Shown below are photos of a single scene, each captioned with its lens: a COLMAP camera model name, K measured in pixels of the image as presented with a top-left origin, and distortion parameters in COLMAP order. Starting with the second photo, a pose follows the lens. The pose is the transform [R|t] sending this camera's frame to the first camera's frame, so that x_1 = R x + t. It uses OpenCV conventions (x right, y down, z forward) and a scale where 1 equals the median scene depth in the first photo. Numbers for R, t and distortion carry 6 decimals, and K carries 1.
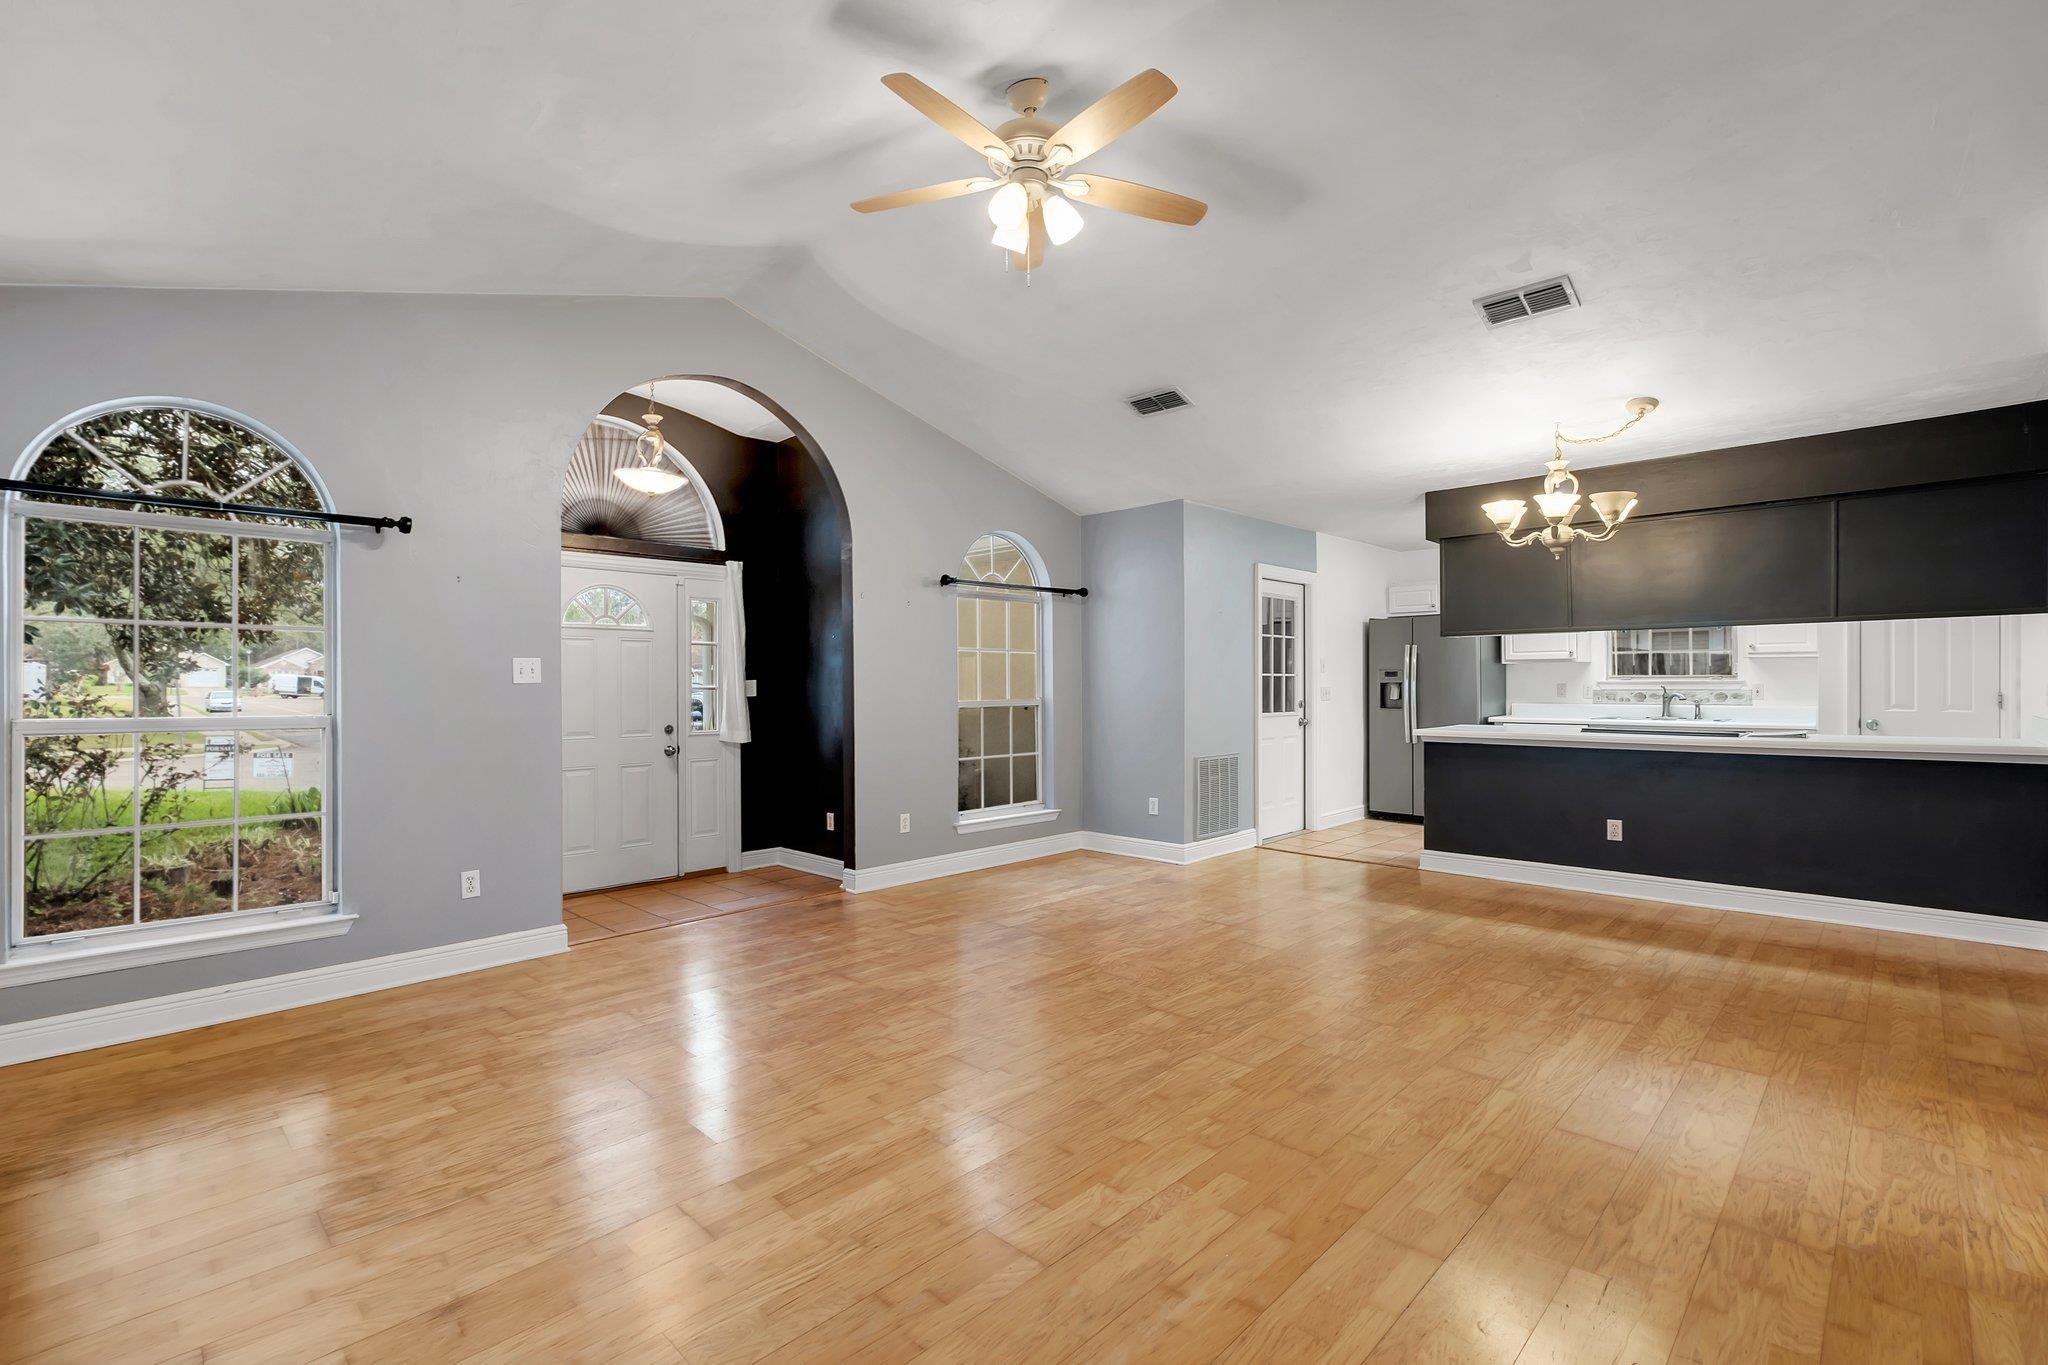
lens RADIAL K [[929.9, 0, 1034.5], [0, 929.9, 685.6], [0, 0, 1]] dist [-0.013909, -0.000044]
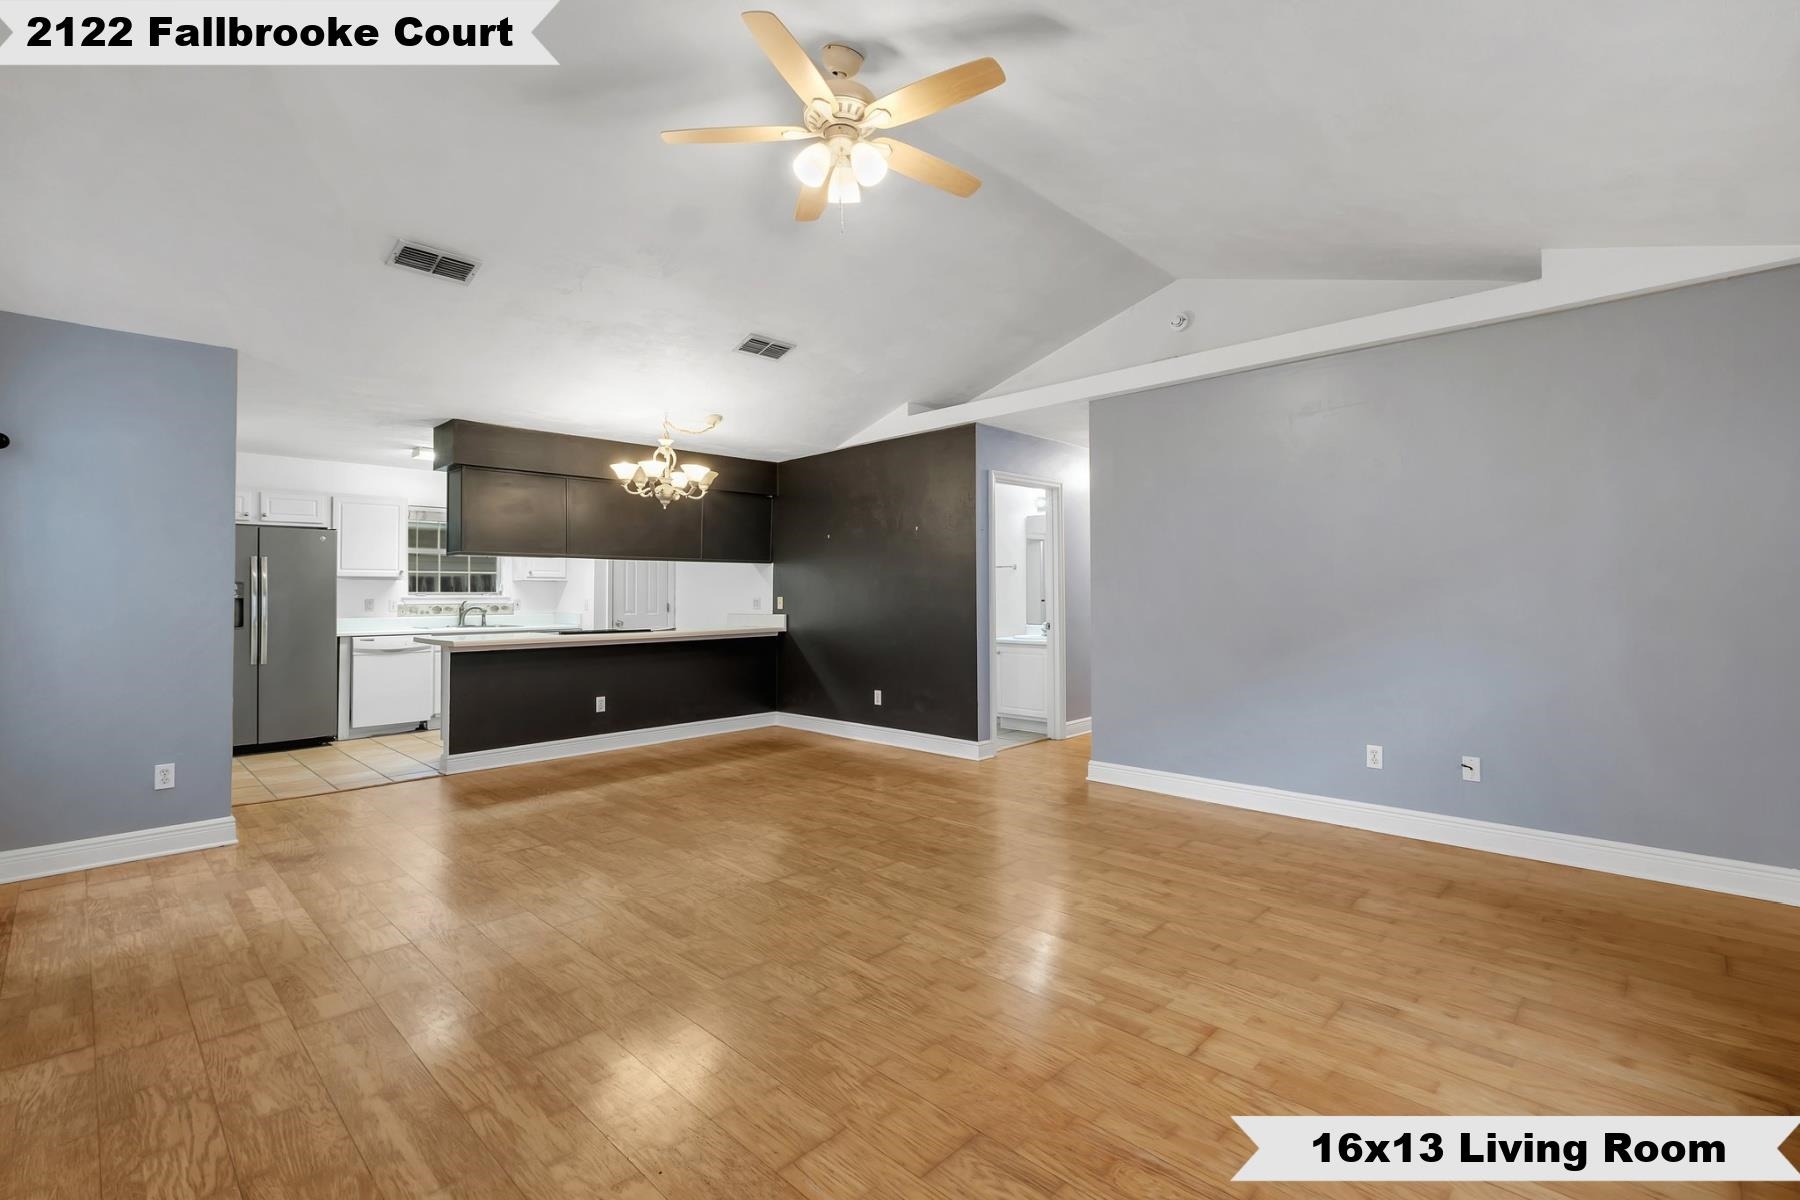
lens RADIAL K [[790.0, 0, 912.0], [0, 790.0, 574.1], [0, 0, 1]] dist [-0.004131, -0.001360]
pose [[-0.006885, 0.032953, 0.999433, -0.626061], [0.006884, 0.999435, -0.032906, 0.005602], [-0.999953, 0.006653, -0.007108, 0.619825]]
